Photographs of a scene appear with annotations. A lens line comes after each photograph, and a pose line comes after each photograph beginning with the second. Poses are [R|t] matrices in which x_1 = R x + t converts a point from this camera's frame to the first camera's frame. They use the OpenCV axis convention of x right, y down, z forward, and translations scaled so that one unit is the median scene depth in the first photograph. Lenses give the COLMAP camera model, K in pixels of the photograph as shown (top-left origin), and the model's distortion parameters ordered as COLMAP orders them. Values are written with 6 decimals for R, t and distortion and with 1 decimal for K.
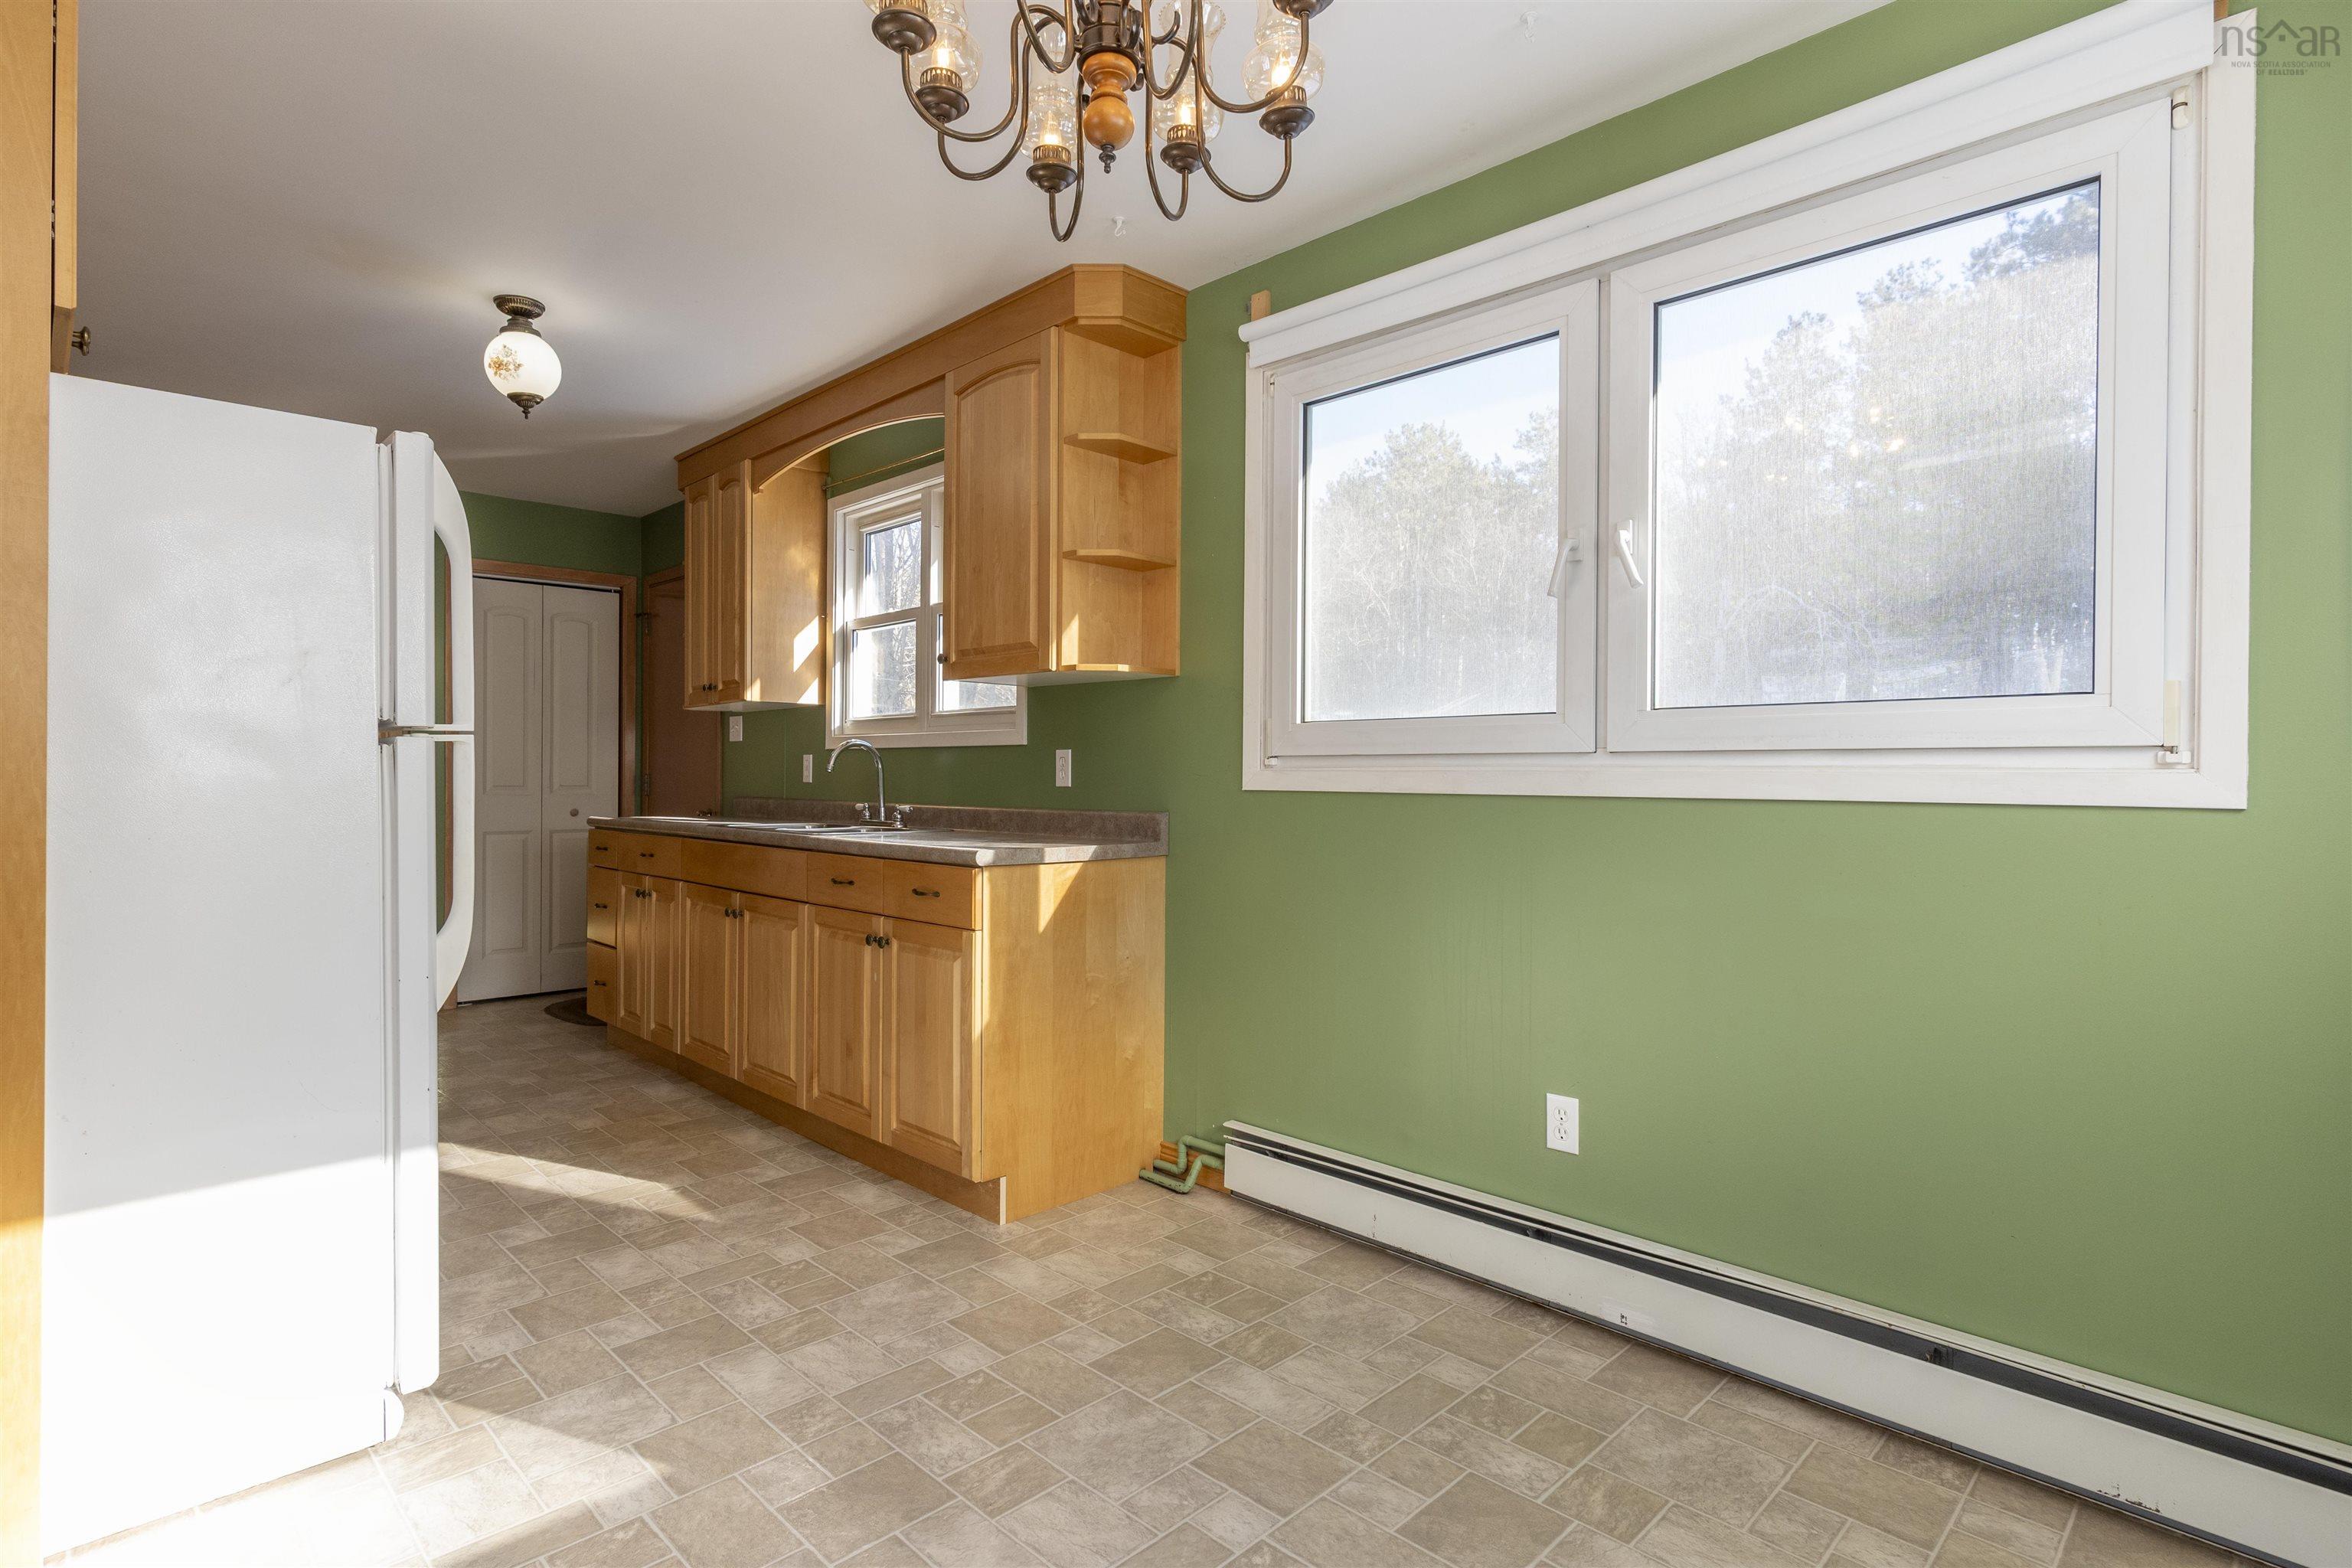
lens RADIAL K [[1166.3, 0, 1169.0], [0, 1166.3, 782.9], [0, 0, 1]] dist [0.001082, 0.000009]
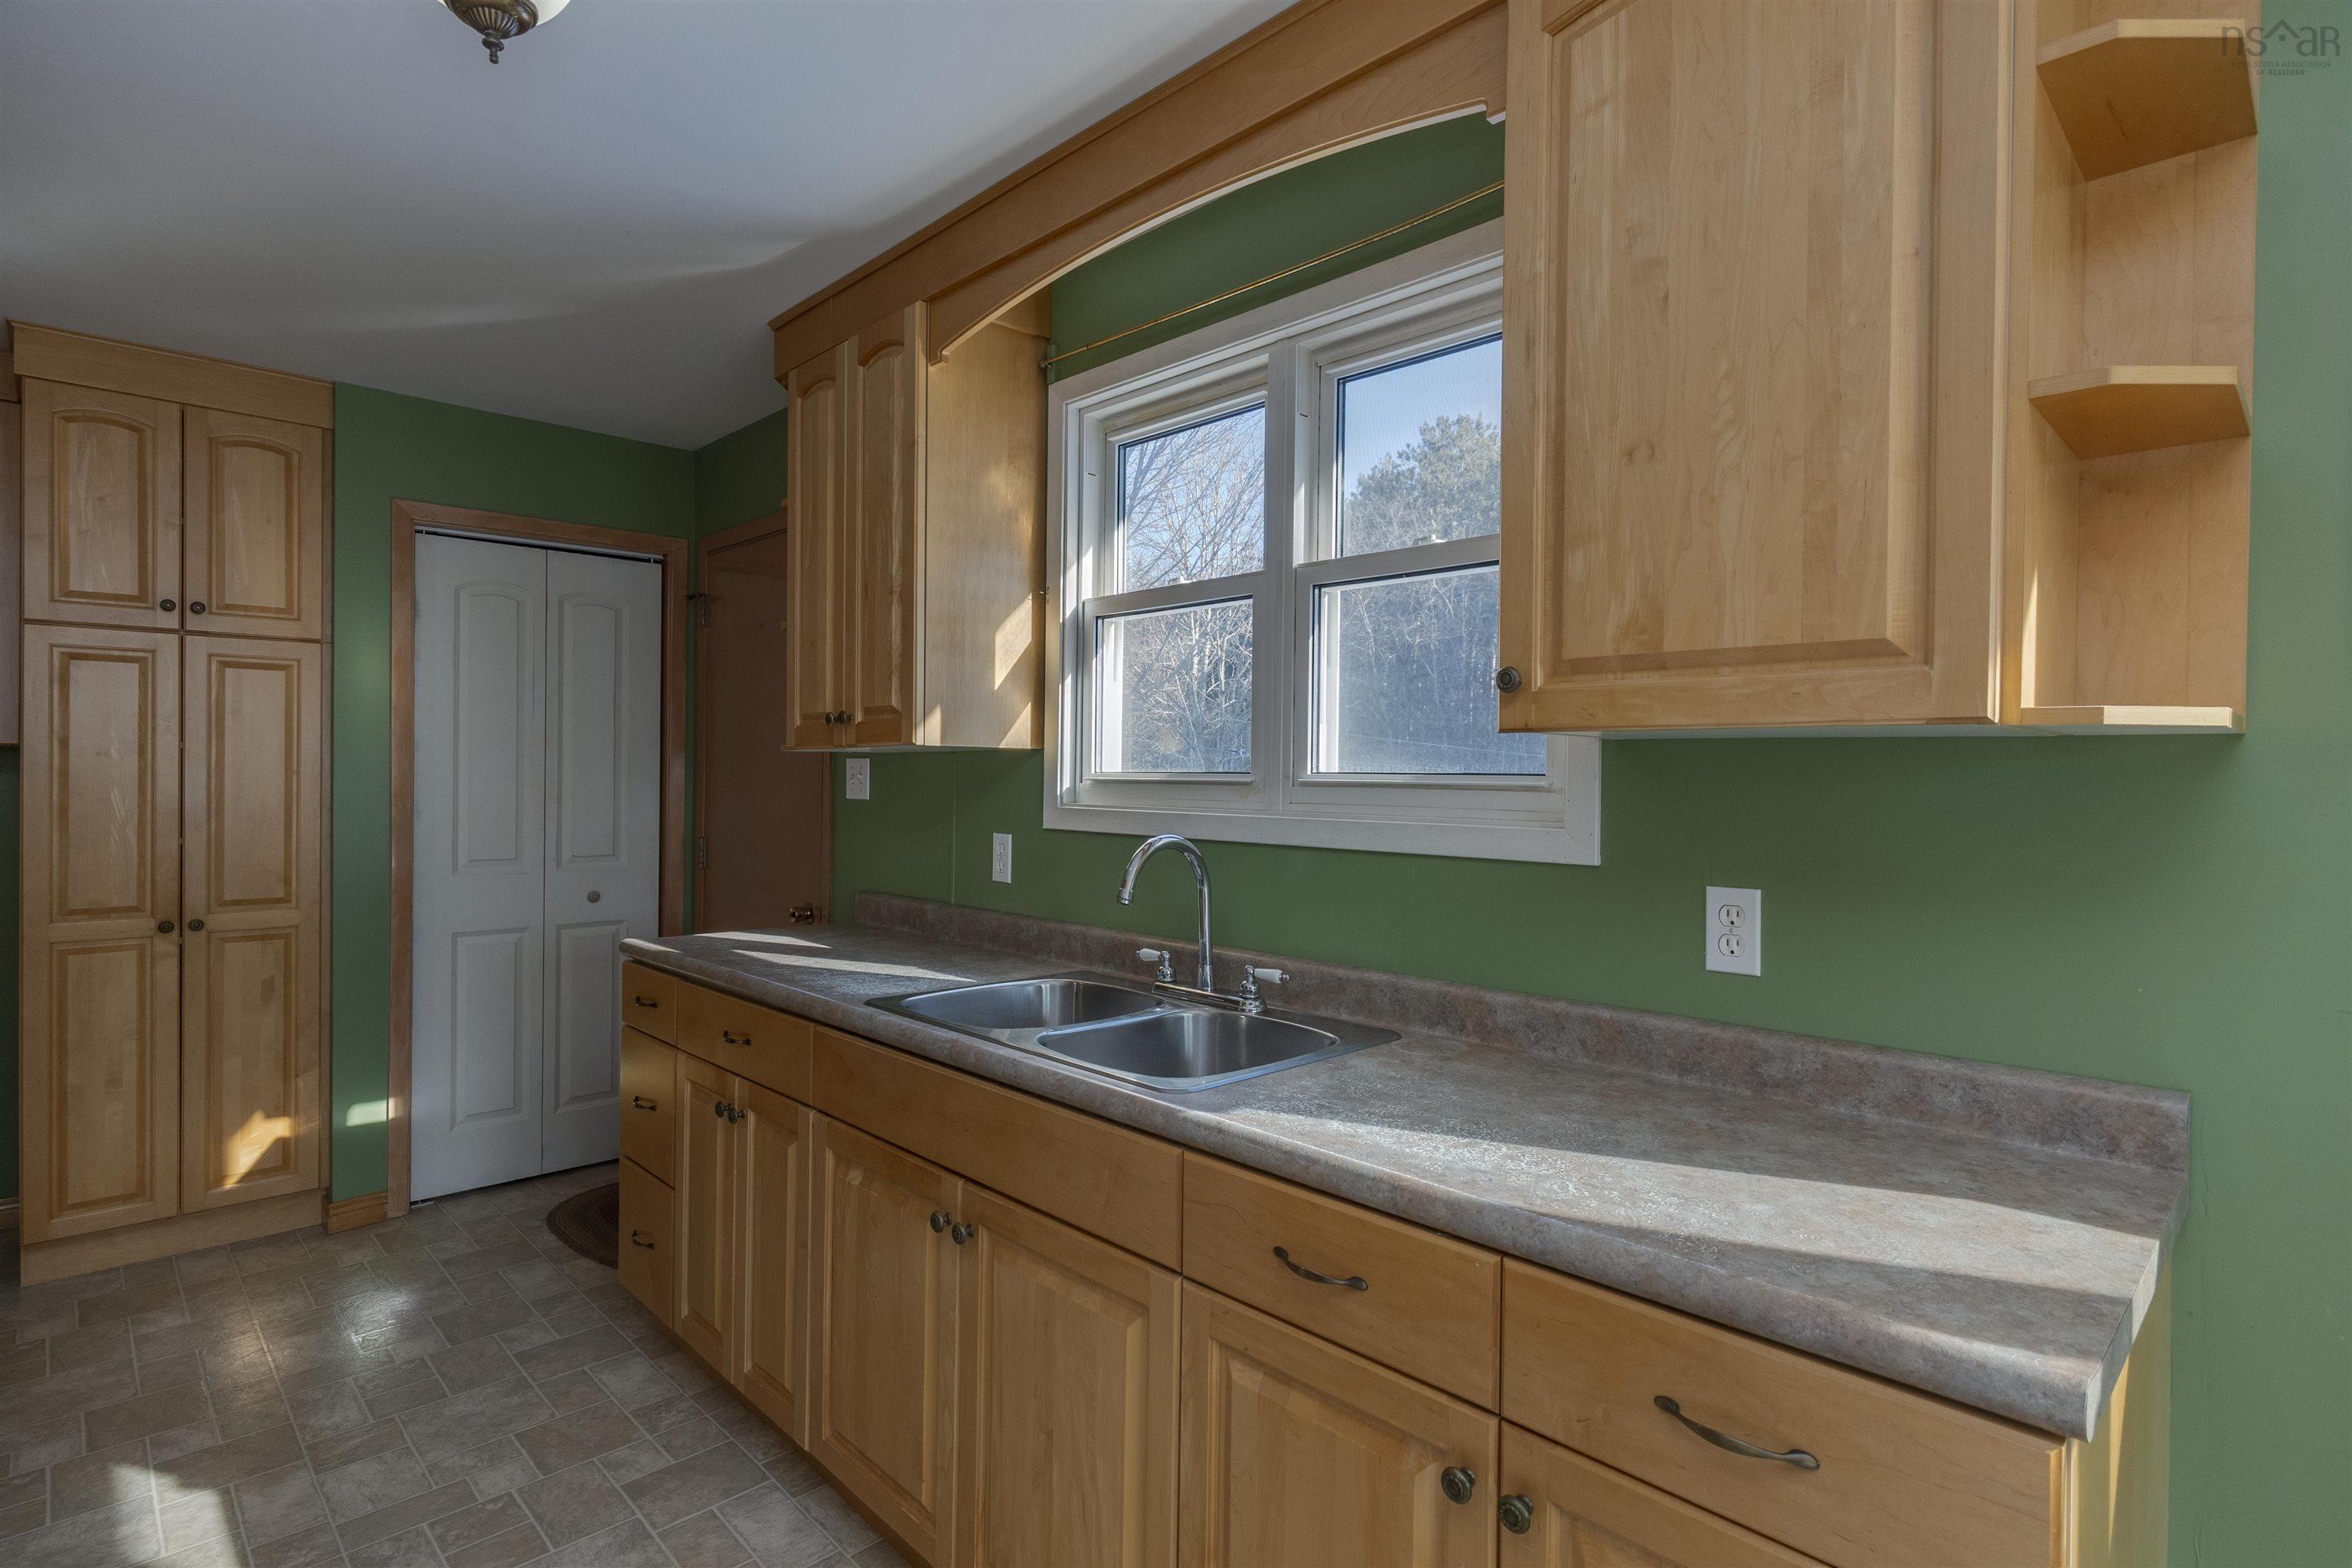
lens RADIAL K [[1166.3, 0, 1183.5], [0, 1166.3, 784.4], [0, 0, 1]] dist [0.001082, 0.000009]
pose [[0.999993, 0.002926, 0.002116, -0.231463], [-0.002934, 0.999989, 0.003602, -0.053323], [-0.002105, -0.003608, 0.999991, 0.442048]]
